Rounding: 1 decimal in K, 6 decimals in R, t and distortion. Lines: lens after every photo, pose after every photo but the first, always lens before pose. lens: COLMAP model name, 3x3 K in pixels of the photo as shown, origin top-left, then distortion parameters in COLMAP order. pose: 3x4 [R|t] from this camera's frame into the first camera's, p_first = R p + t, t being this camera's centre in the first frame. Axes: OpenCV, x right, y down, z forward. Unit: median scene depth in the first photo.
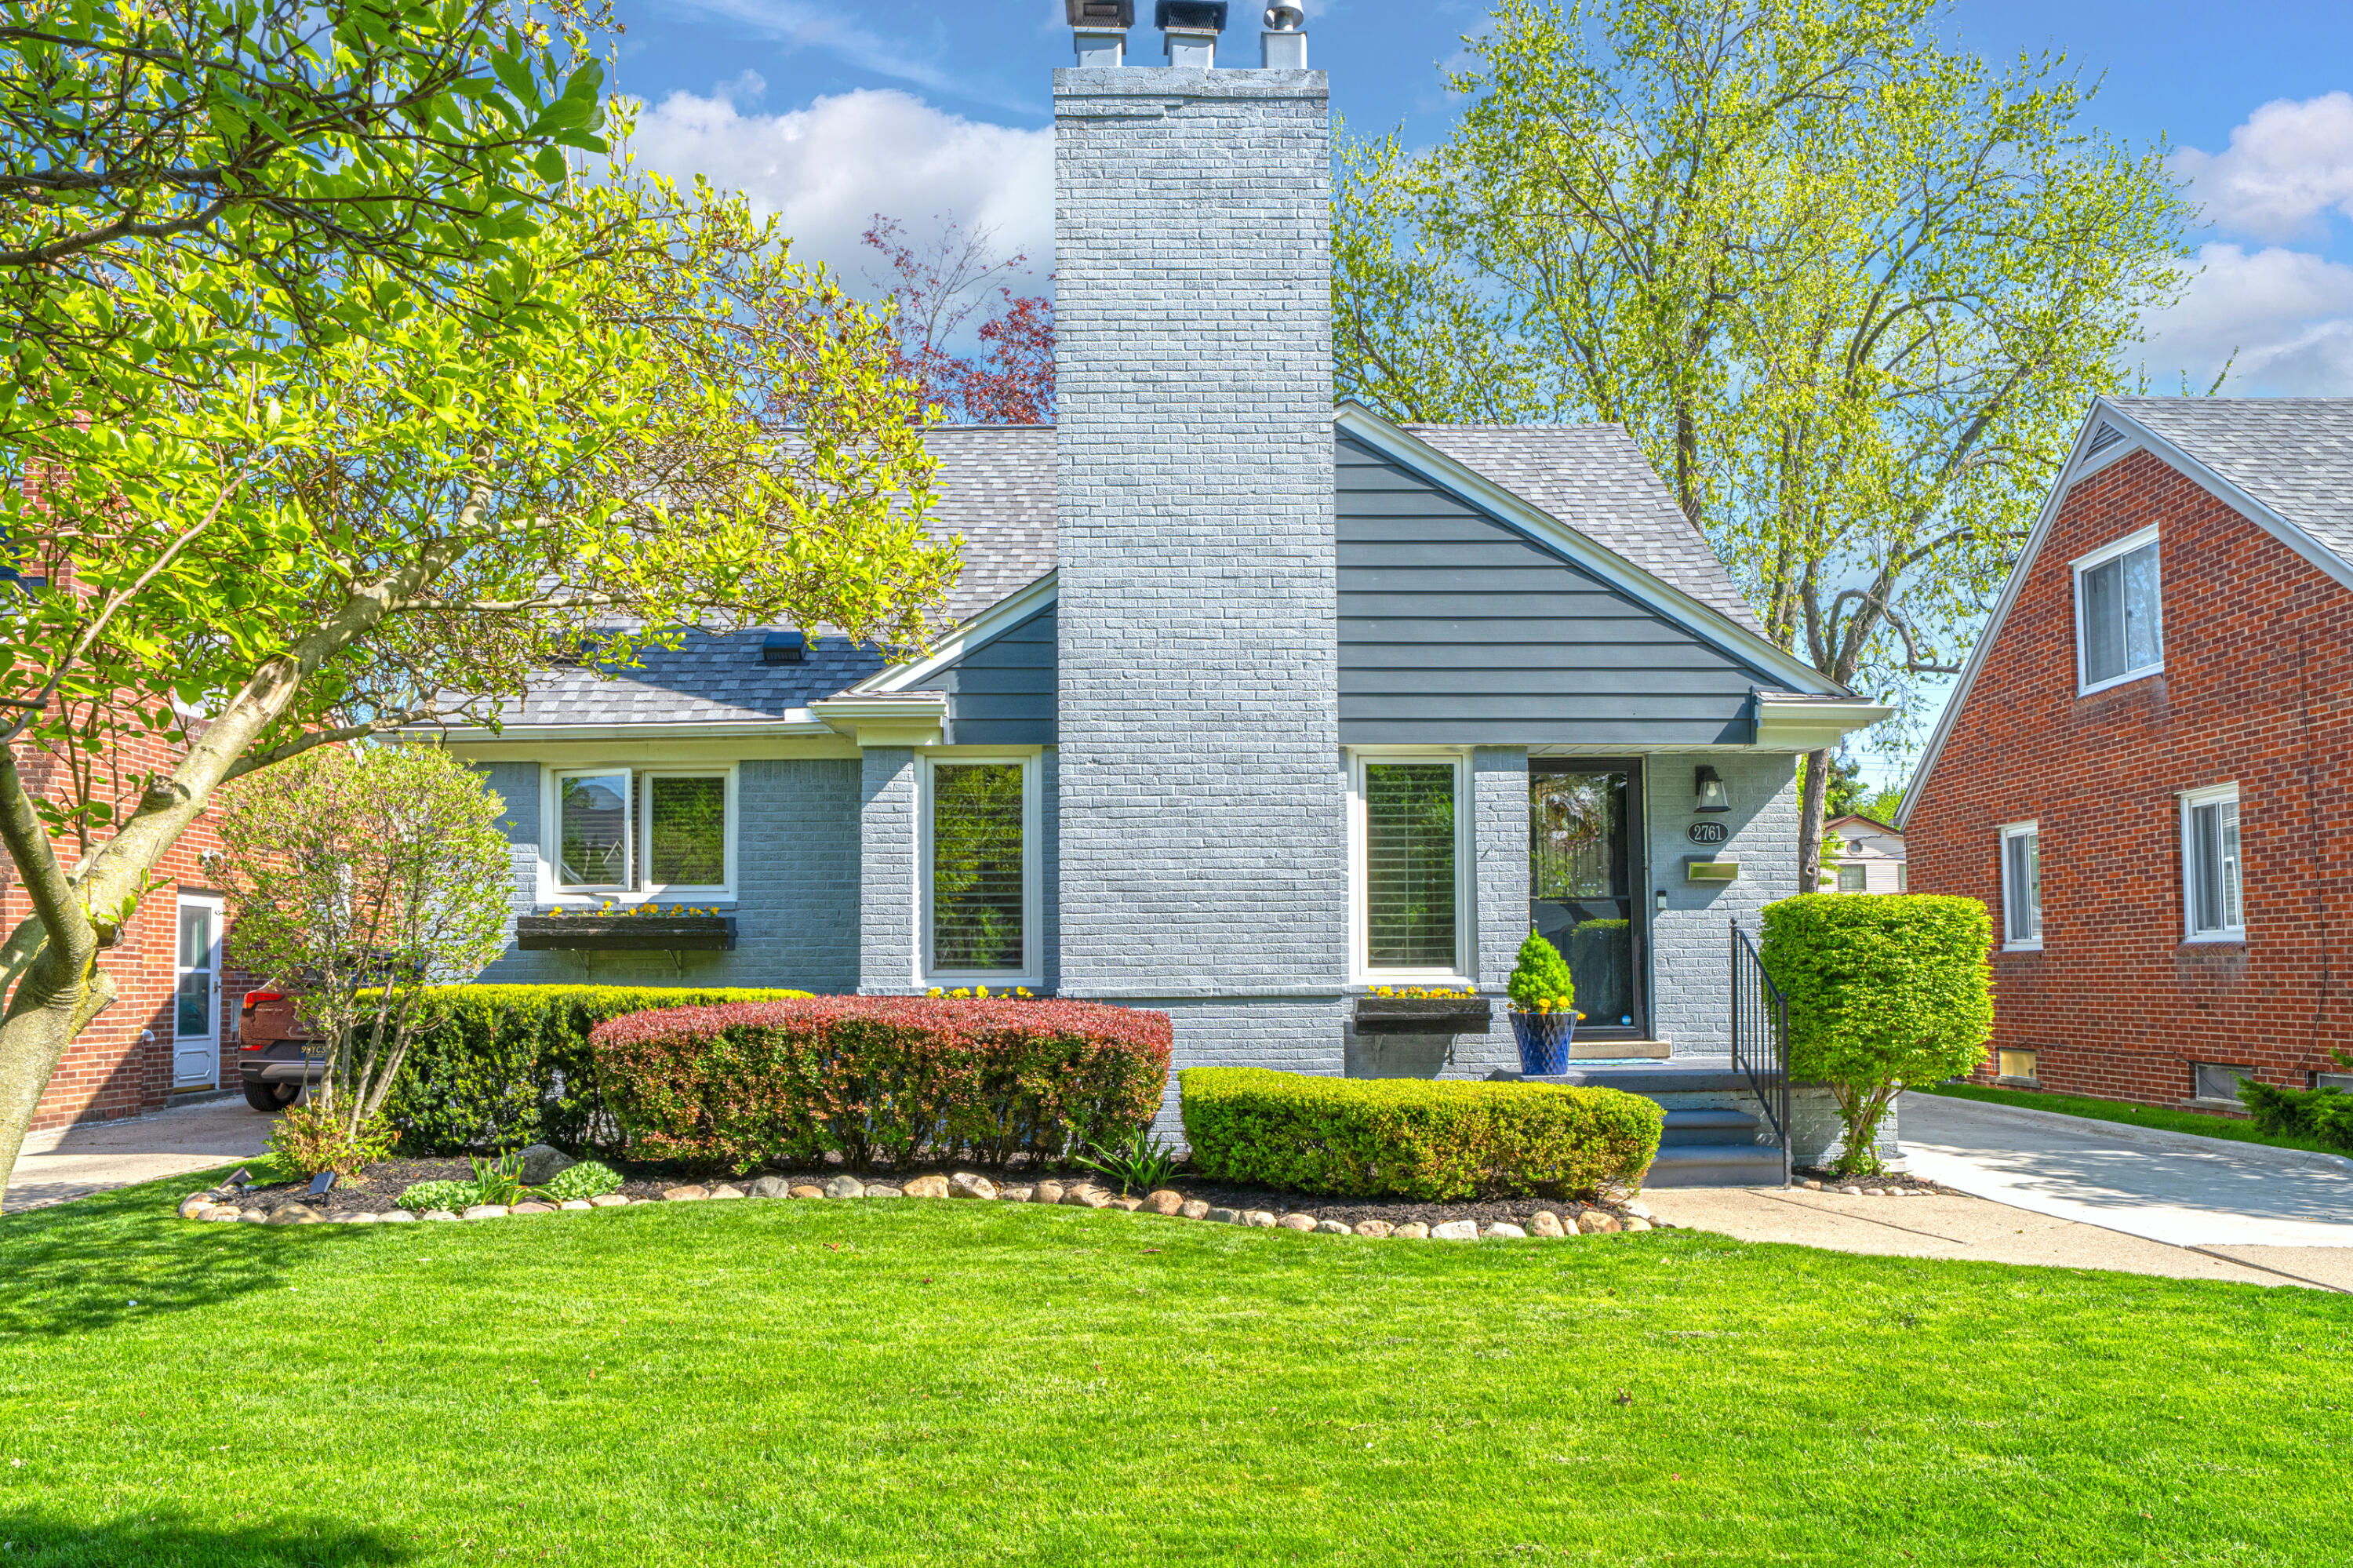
lens RADIAL K [[1521.1, 0, 1183.0], [0, 1521.1, 936.0], [0, 0, 1]] dist [-0.000515, 0.005091]
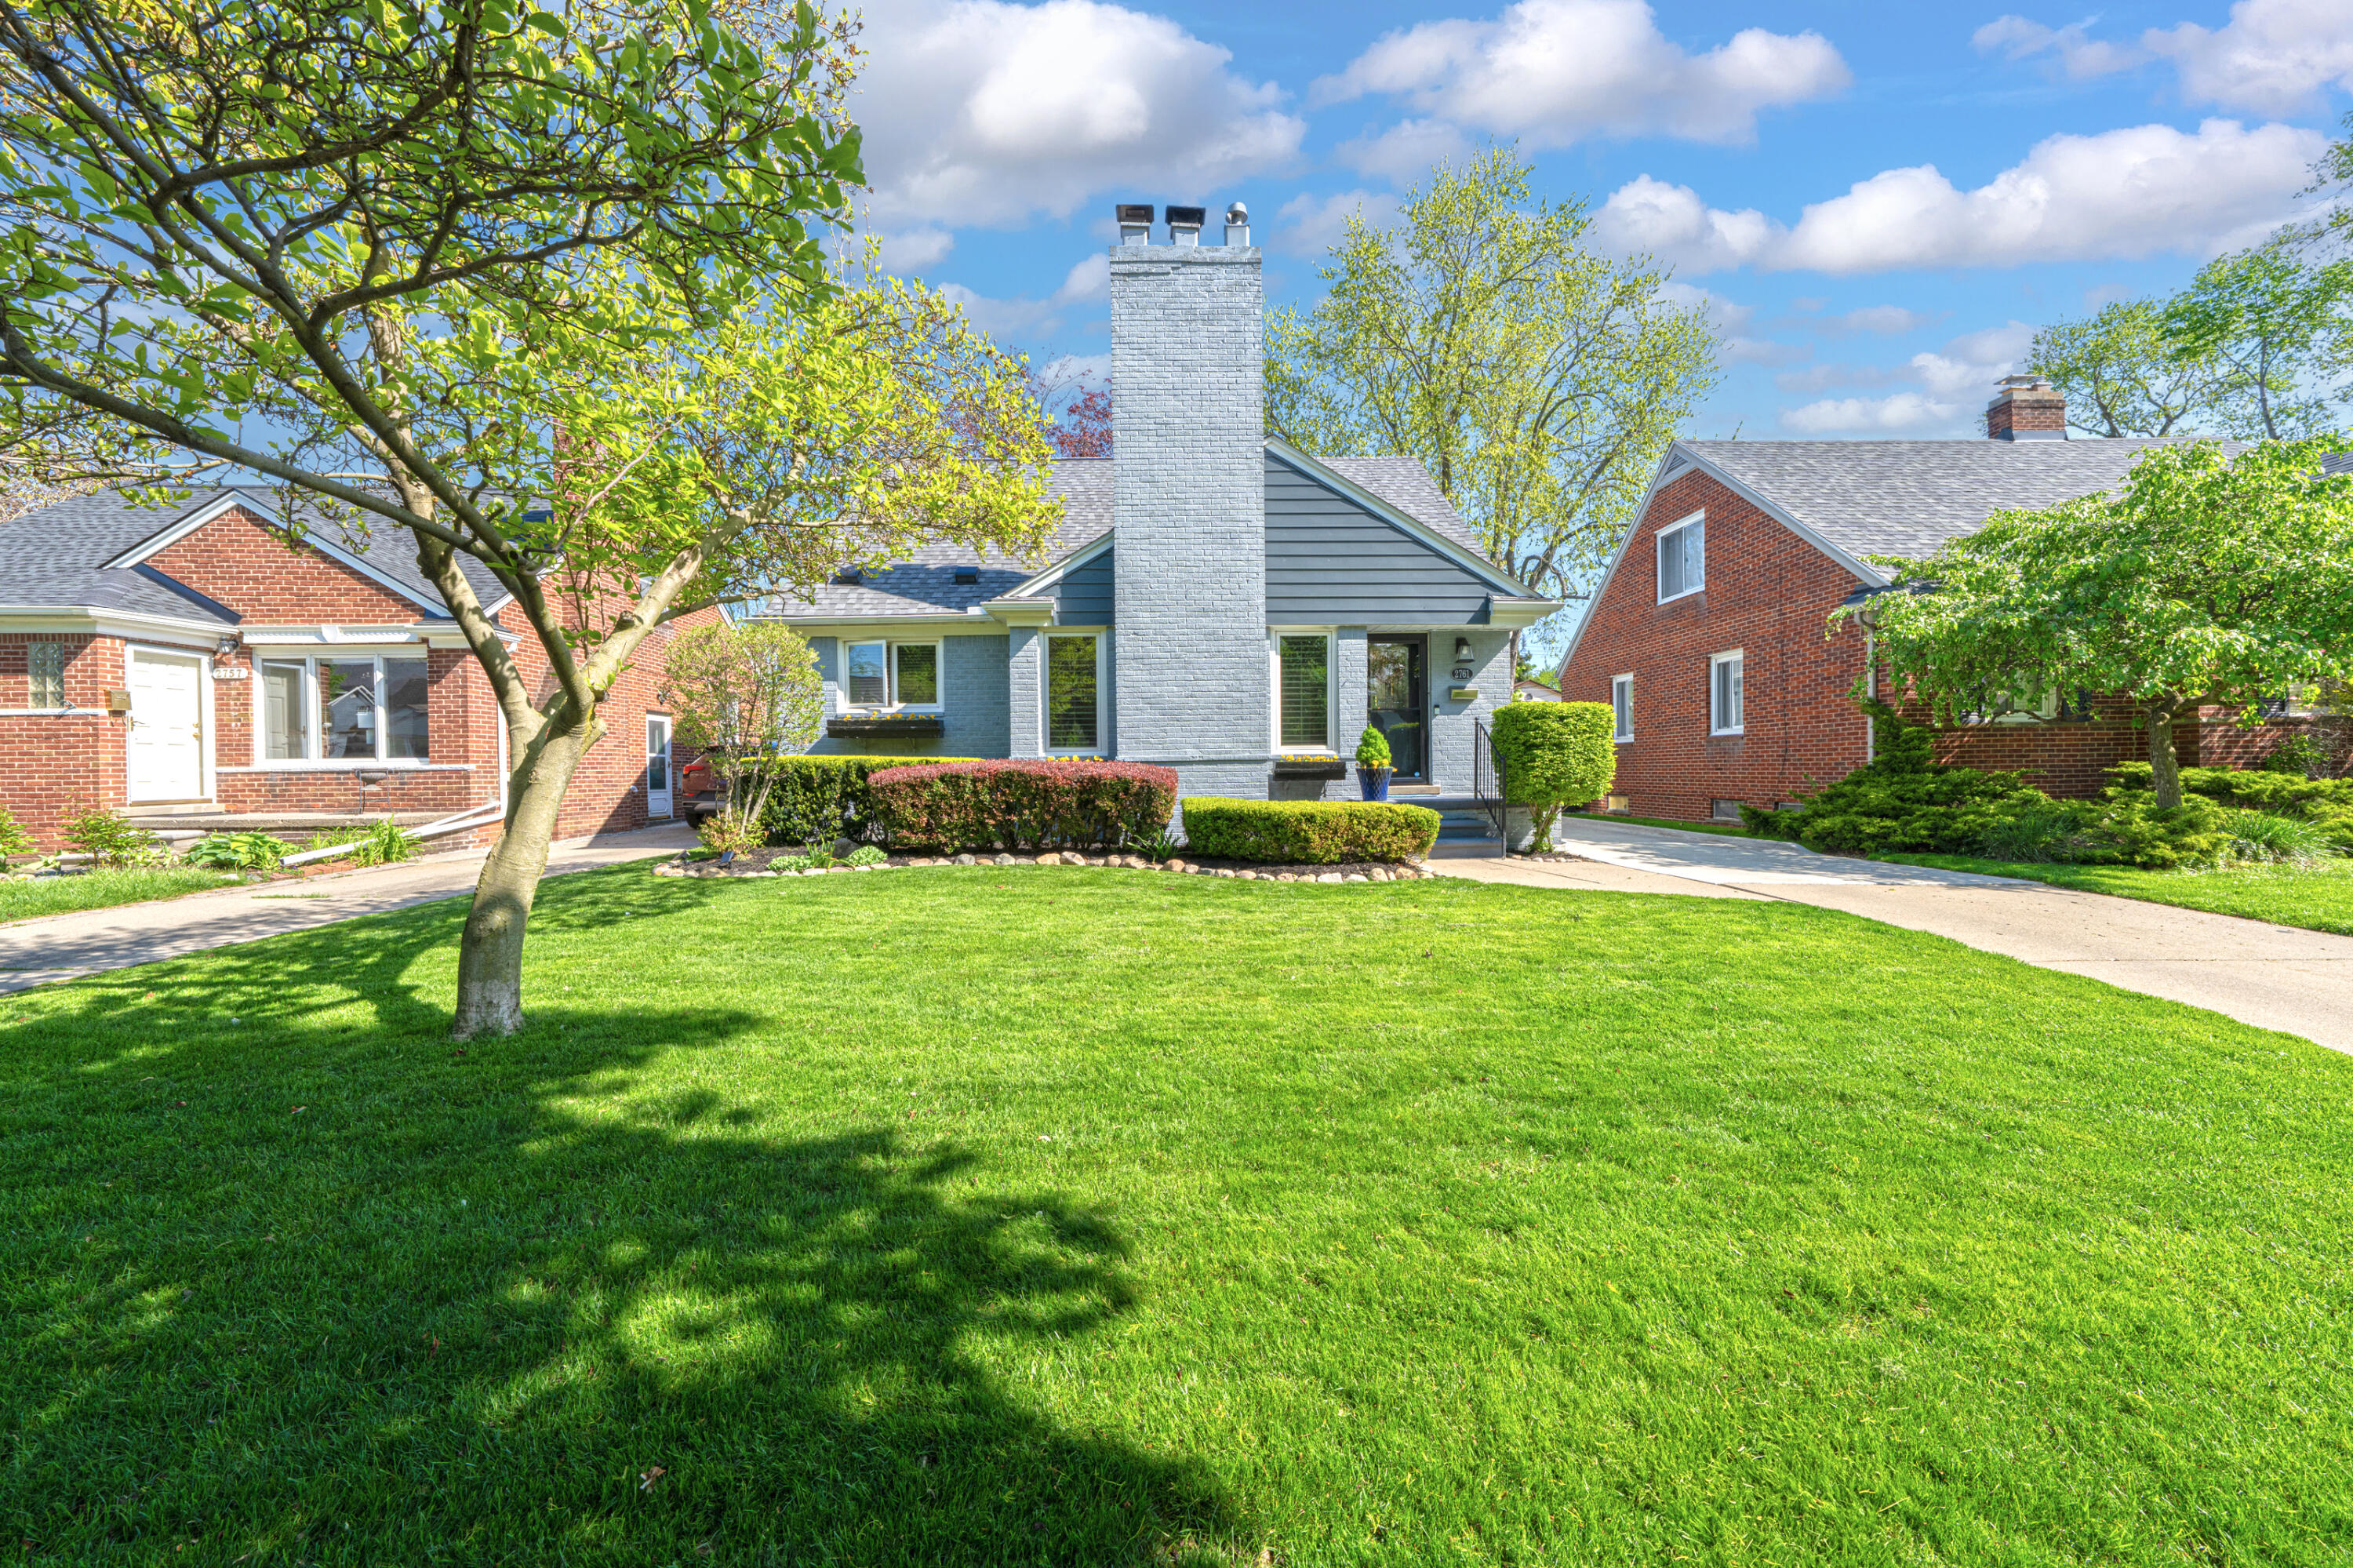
lens RADIAL K [[793.4, 0, 1176.2], [0, 793.4, 792.5], [0, 0, 1]] dist [0.000603, -0.000087]
pose [[0.999990, -0.004480, 0.000886, -0.009136], [0.004422, 0.998387, 0.056603, 0.024049], [-0.001138, -0.056599, 0.998396, 0.019935]]
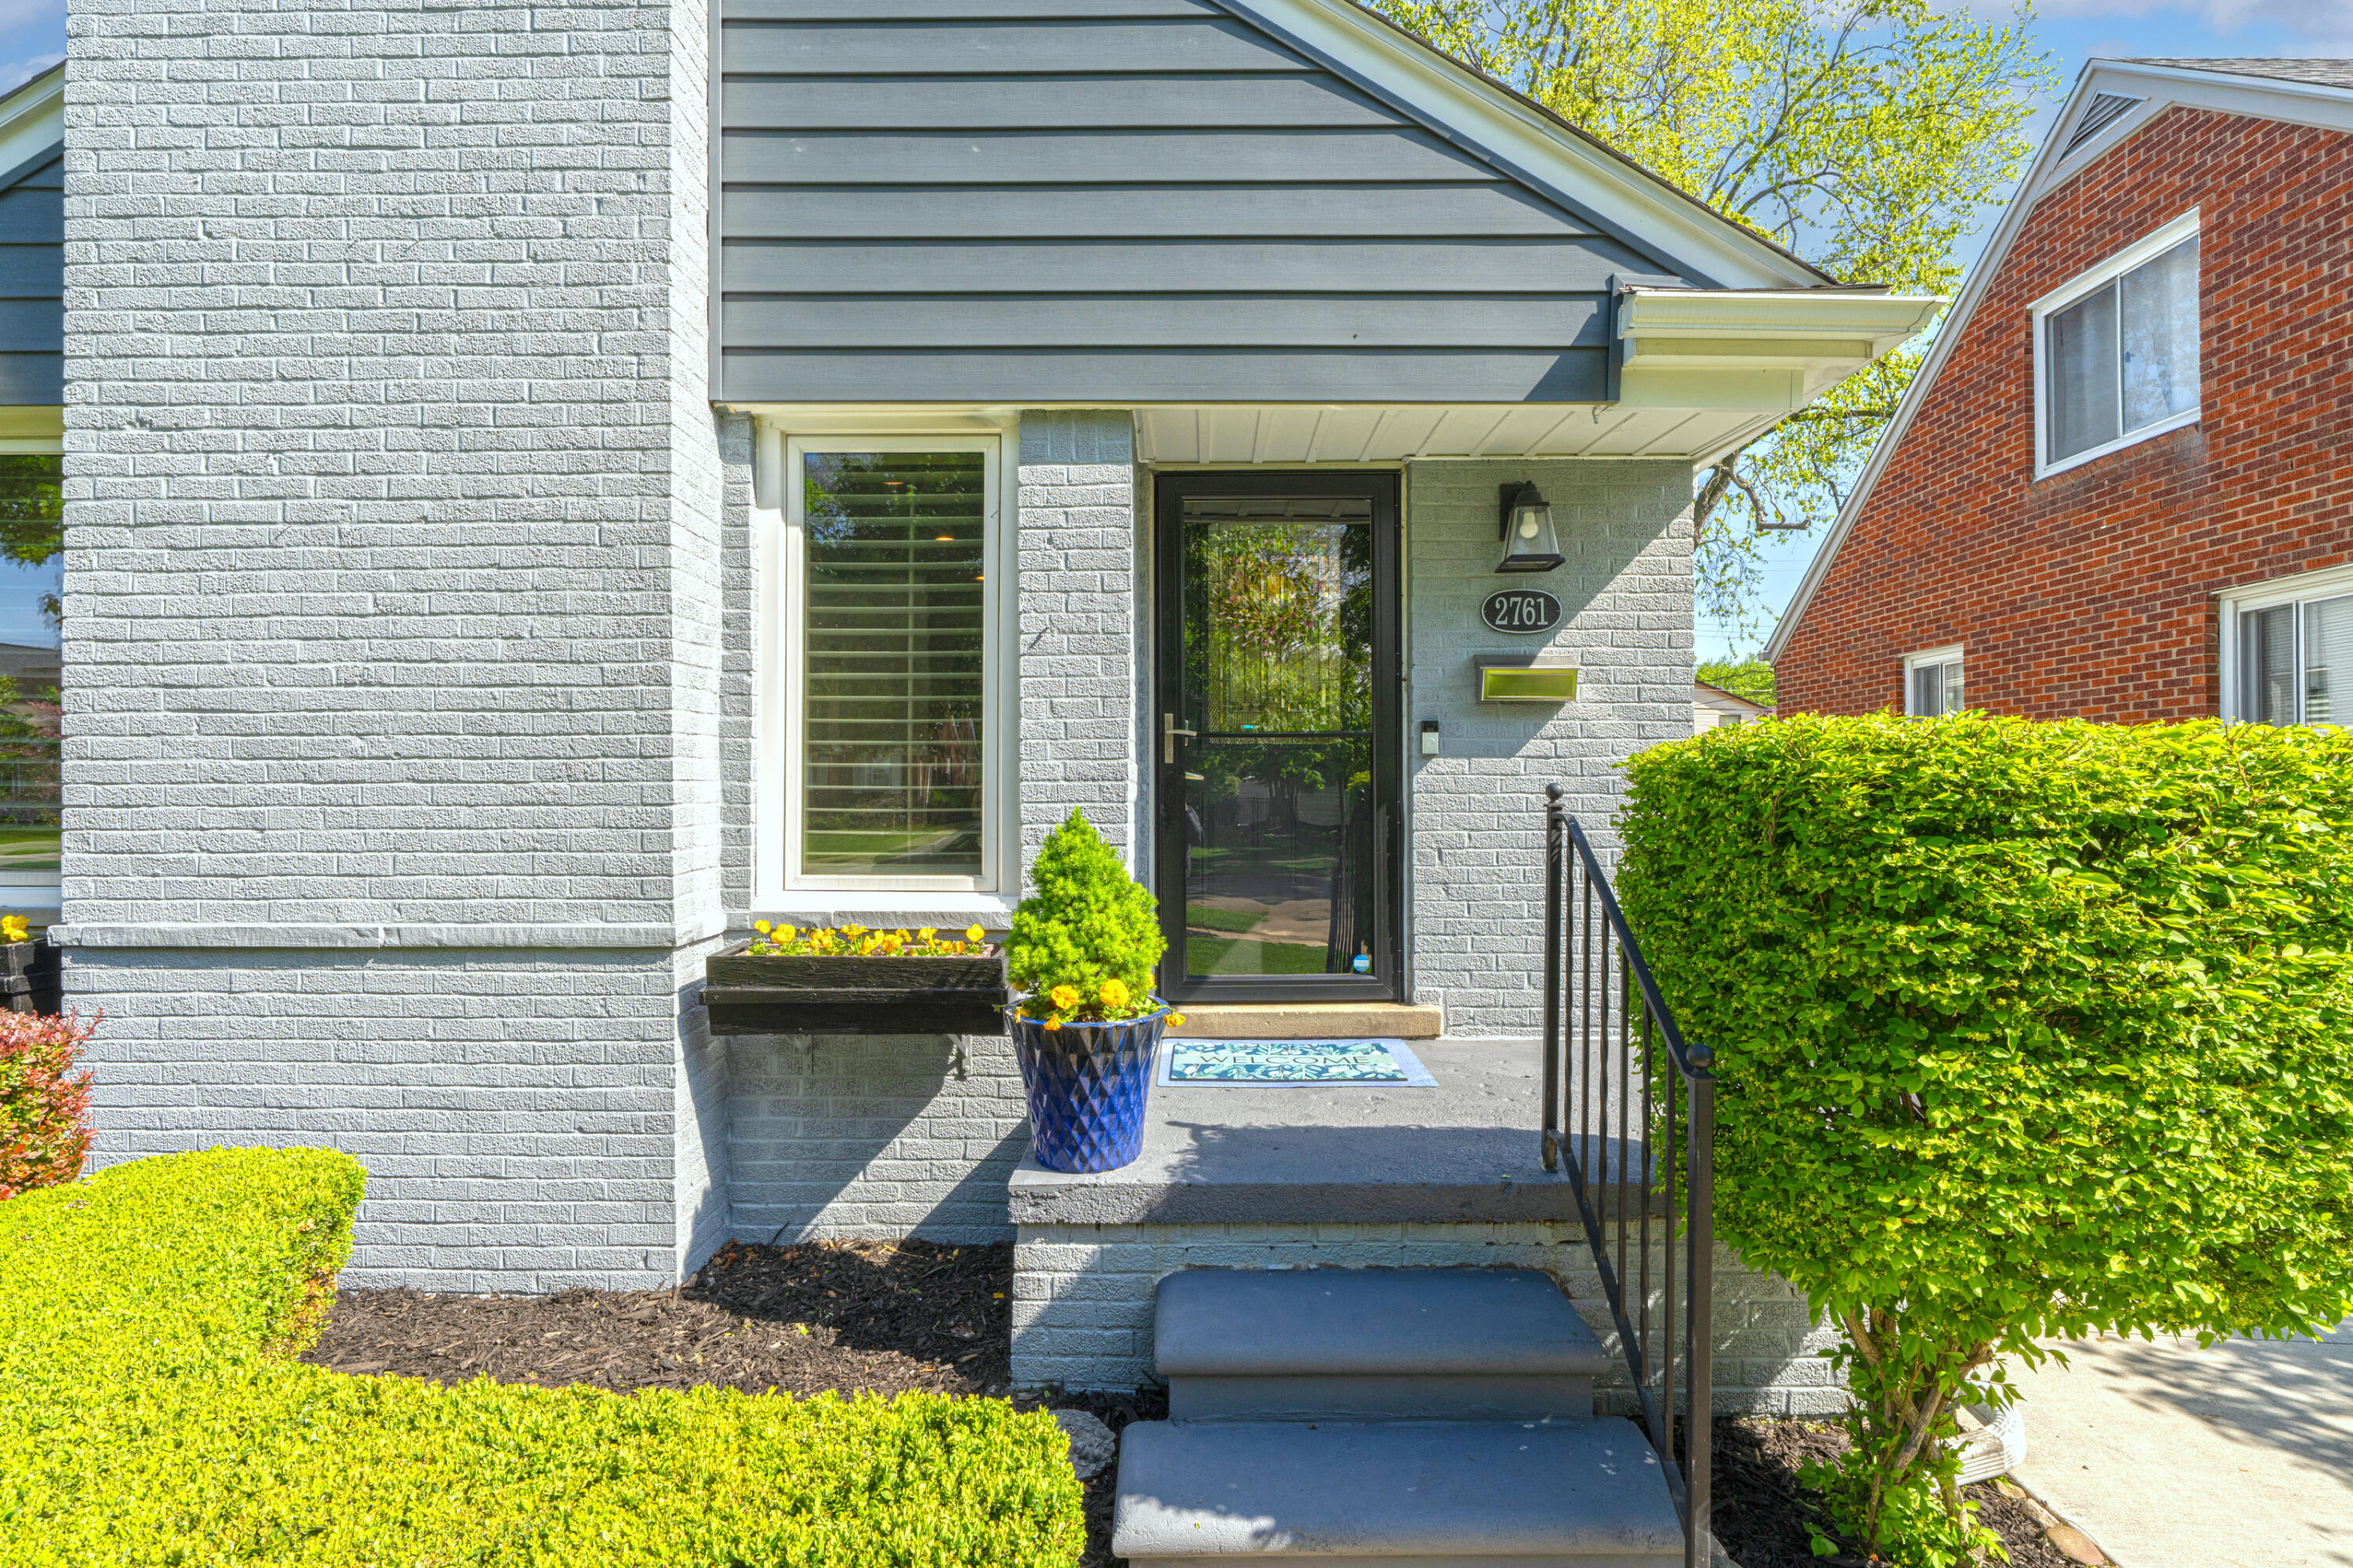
lens RADIAL K [[1047.7, 0, 1183.3], [0, 1047.7, 801.1], [0, 0, 1]] dist [0.000203, 0.000223]
pose [[0.999663, 0.007445, -0.024854, 0.270554], [-0.006560, 0.999348, 0.035510, -0.016336], [0.025102, -0.035335, 0.999060, 0.720468]]
